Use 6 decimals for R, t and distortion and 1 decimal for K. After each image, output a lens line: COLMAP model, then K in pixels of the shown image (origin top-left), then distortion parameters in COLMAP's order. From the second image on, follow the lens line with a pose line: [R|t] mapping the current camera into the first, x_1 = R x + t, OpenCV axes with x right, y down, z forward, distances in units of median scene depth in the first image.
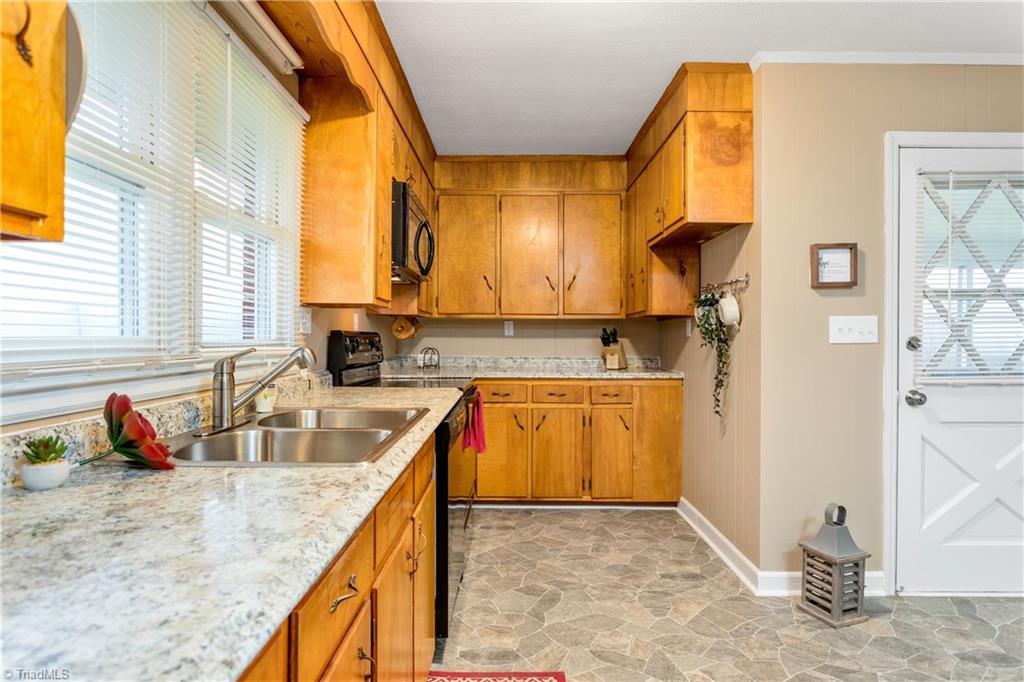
lens RADIAL K [[568.6, 0, 512.2], [0, 568.6, 336.0], [0, 0, 1]] dist [0.000997, -0.000152]
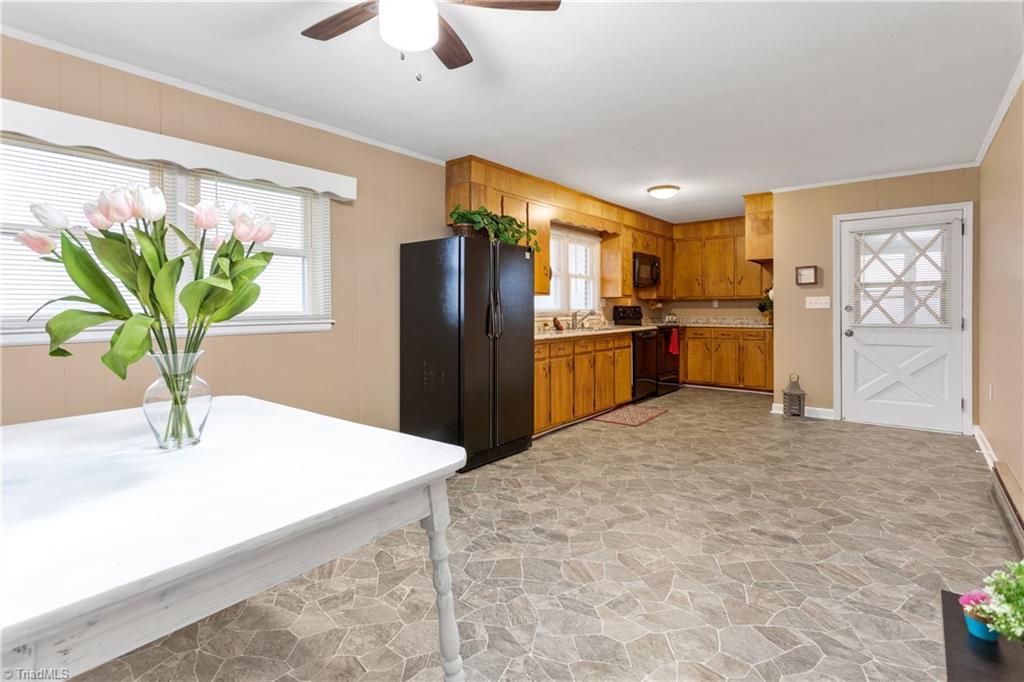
lens RADIAL K [[494.2, 0, 515.1], [0, 494.2, 313.4], [0, 0, 1]] dist [0.001022, 0.000678]
pose [[0.780817, -0.003416, -0.624751, 0.868061], [0.008679, 0.999948, 0.005380, 0.010512], [0.624700, -0.009623, 0.780806, -1.293246]]
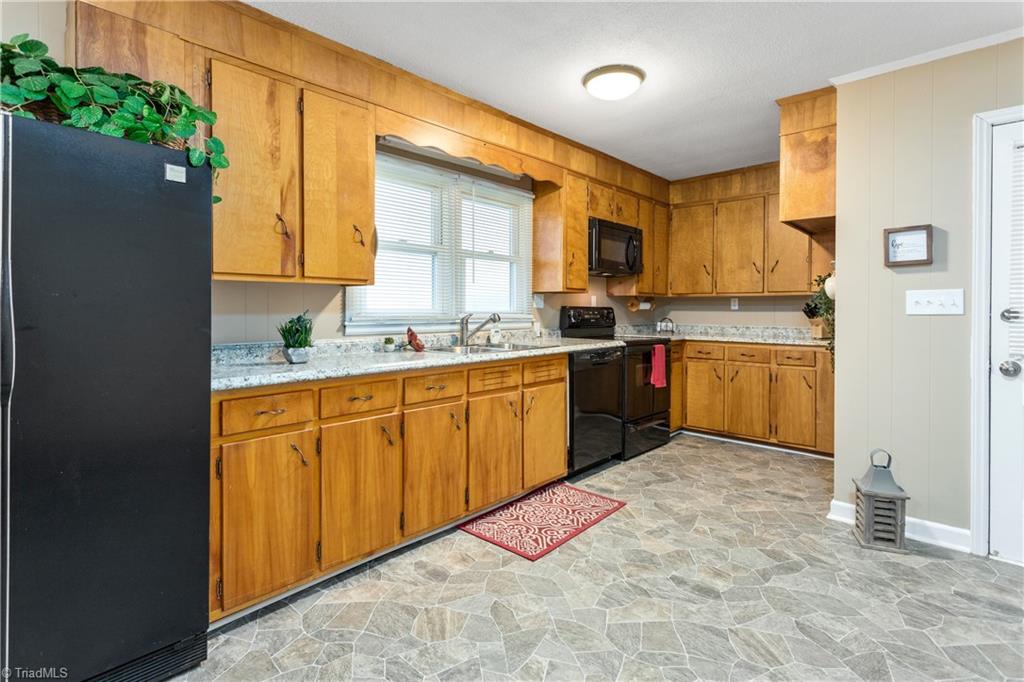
lens RADIAL K [[494.2, 0, 515.1], [0, 494.2, 313.4], [0, 0, 1]] dist [0.001022, 0.000678]
pose [[0.734948, 0.002211, -0.678120, 0.634861], [0.000652, 0.999992, 0.003966, 0.005821], [0.678123, -0.003357, 0.734941, -0.244168]]
